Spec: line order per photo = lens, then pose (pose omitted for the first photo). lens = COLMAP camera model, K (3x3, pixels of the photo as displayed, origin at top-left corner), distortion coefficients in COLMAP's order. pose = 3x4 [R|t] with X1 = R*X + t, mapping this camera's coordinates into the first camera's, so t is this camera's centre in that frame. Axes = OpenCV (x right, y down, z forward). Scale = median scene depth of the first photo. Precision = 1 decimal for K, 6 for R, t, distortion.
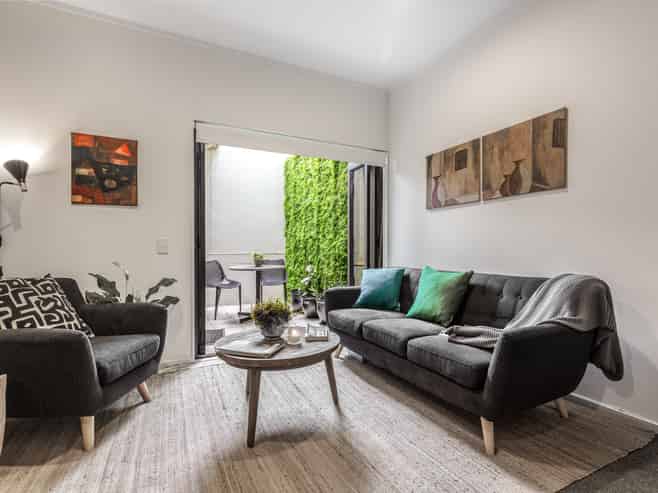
lens RADIAL K [[337.9, 0, 334.1], [0, 337.9, 252.9], [0, 0, 1]] dist [-0.007455, -0.000329]
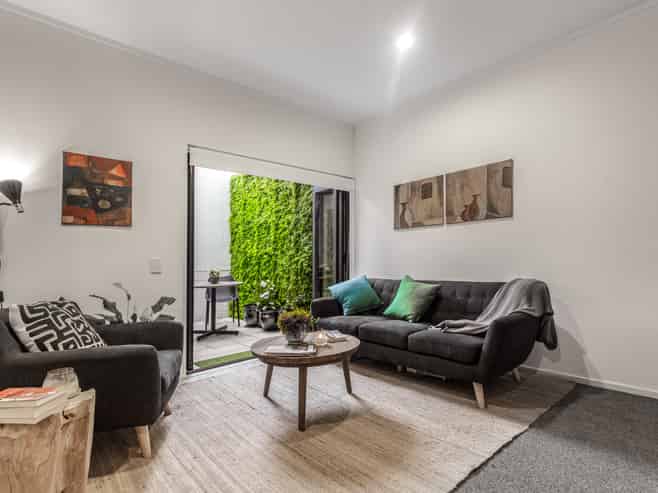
lens RADIAL K [[337.9, 0, 327.2], [0, 337.9, 266.7], [0, 0, 1]] dist [-0.007455, -0.000329]
pose [[0.972768, -0.025062, 0.230423, -0.295723], [0.025150, 0.999680, 0.002554, -0.008085], [-0.230413, 0.003311, 0.973087, -0.137068]]
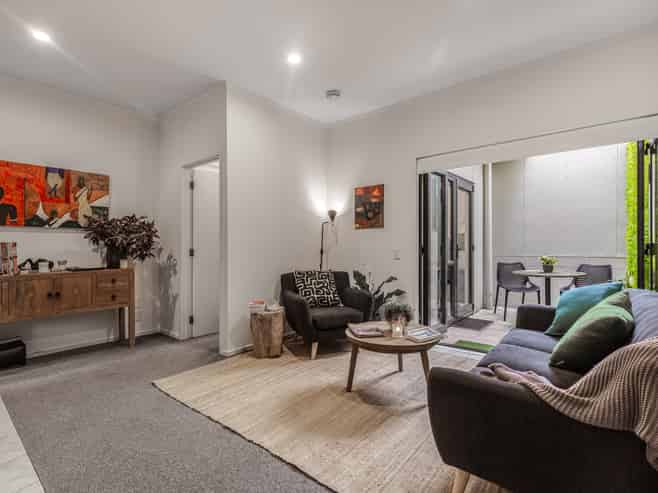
lens RADIAL K [[337.9, 0, 329.9], [0, 337.9, 242.7], [0, 0, 1]] dist [-0.007455, -0.000329]
pose [[0.361005, -0.006876, -0.932538, 0.881378], [0.001517, 0.999976, -0.006786, -0.070838], [0.932562, 0.001035, 0.361007, 0.272889]]
